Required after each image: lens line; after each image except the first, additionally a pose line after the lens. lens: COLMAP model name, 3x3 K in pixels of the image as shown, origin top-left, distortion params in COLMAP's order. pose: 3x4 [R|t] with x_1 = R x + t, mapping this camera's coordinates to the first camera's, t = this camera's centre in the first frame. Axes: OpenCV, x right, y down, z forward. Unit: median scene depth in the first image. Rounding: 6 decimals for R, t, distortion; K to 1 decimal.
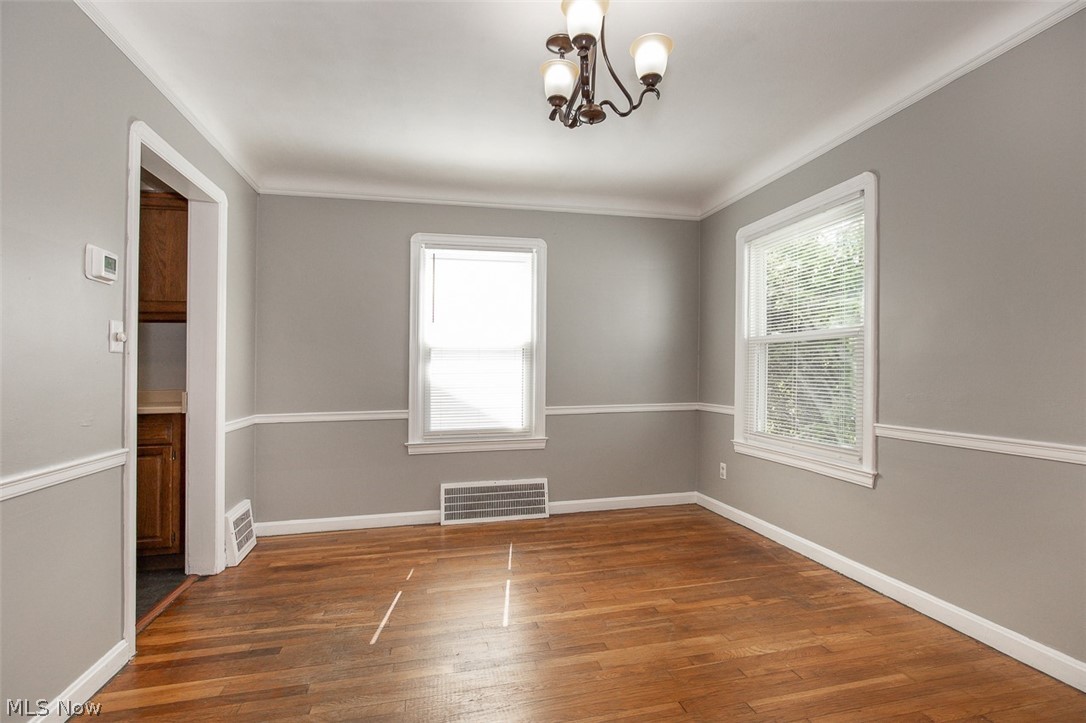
lens RADIAL K [[504.3, 0, 549.9], [0, 504.3, 359.1], [0, 0, 1]] dist [0.000549, -0.001804]
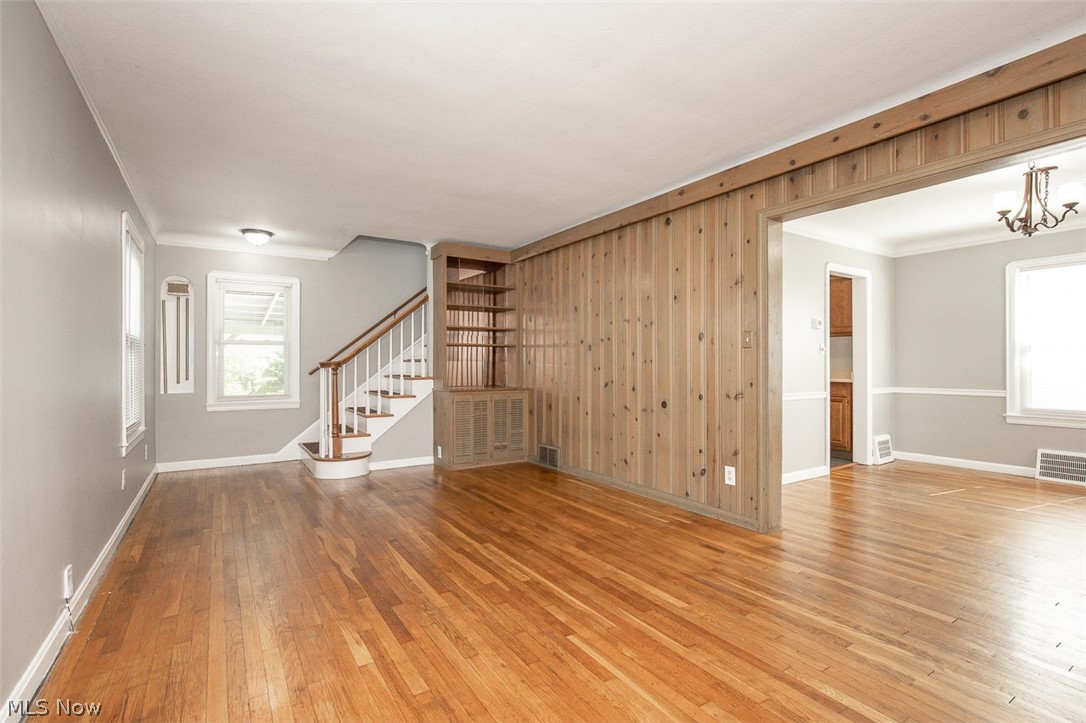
lens RADIAL K [[504.3, 0, 540.0], [0, 504.3, 353.8], [0, 0, 1]] dist [0.000549, -0.001804]
pose [[0.344915, -0.005869, -0.938615, 0.643489], [0.007935, 0.999963, -0.003337, -0.006289], [0.938600, -0.006297, 0.344949, -0.754182]]
